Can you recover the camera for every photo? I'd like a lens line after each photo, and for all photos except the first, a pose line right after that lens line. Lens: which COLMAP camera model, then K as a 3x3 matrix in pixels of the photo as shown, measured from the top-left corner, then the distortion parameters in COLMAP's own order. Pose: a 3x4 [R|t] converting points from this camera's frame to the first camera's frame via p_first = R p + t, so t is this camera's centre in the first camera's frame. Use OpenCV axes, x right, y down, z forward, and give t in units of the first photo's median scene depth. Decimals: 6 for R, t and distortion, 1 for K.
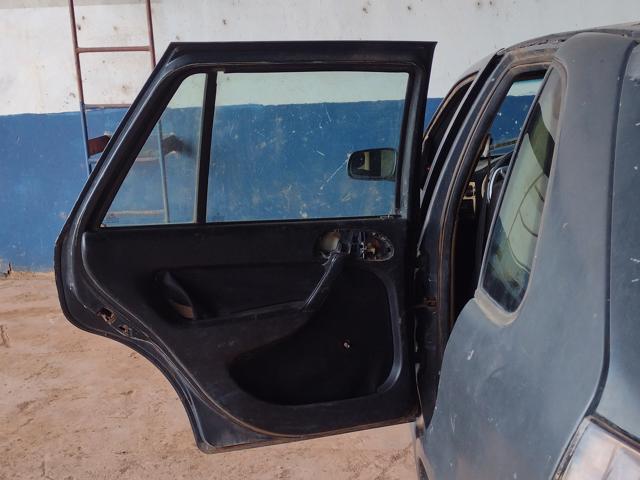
lens RADIAL K [[791.4, 0, 316.0], [0, 791.4, 234.3], [0, 0, 1]] dist [0.059231, 0.000000]
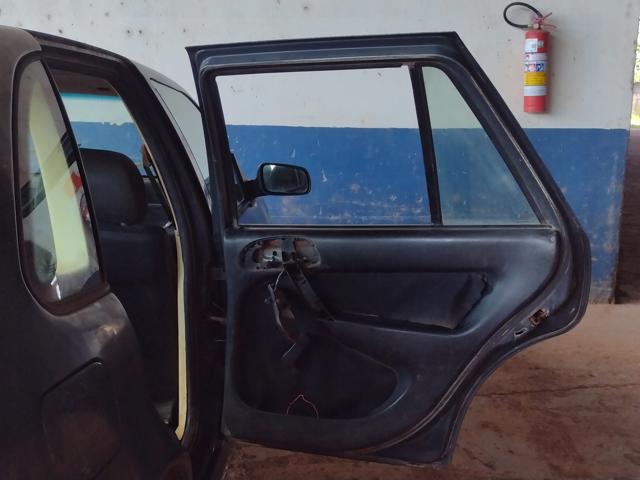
lens RADIAL K [[791.4, 0, 319.0], [0, 791.4, 240.2], [0, 0, 1]] dist [0.059231, 0.000000]
pose [[0.997835, 0.041174, 0.051275, 0.413834], [-0.038979, 0.998310, -0.043094, 0.010821], [-0.052963, 0.041002, 0.997754, -0.015271]]
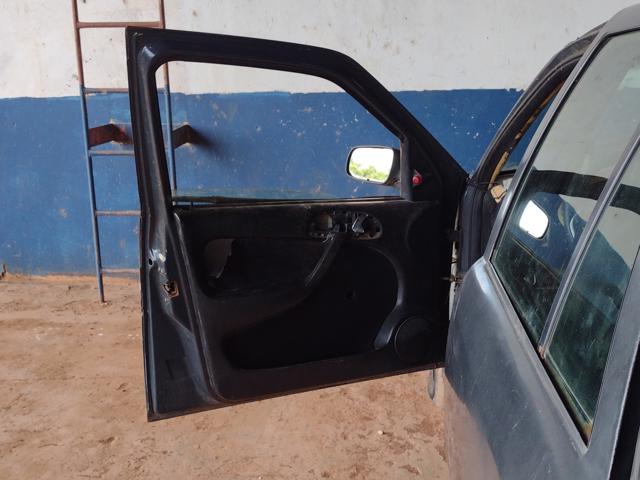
lens RADIAL K [[791.4, 0, 315.0], [0, 791.4, 233.4], [0, 0, 1]] dist [0.059231, 0.000000]
pose [[0.998258, 0.029836, -0.050903, 0.009237], [-0.029228, 0.999493, 0.012643, -0.022283], [0.051255, -0.011133, 0.998624, 0.140581]]
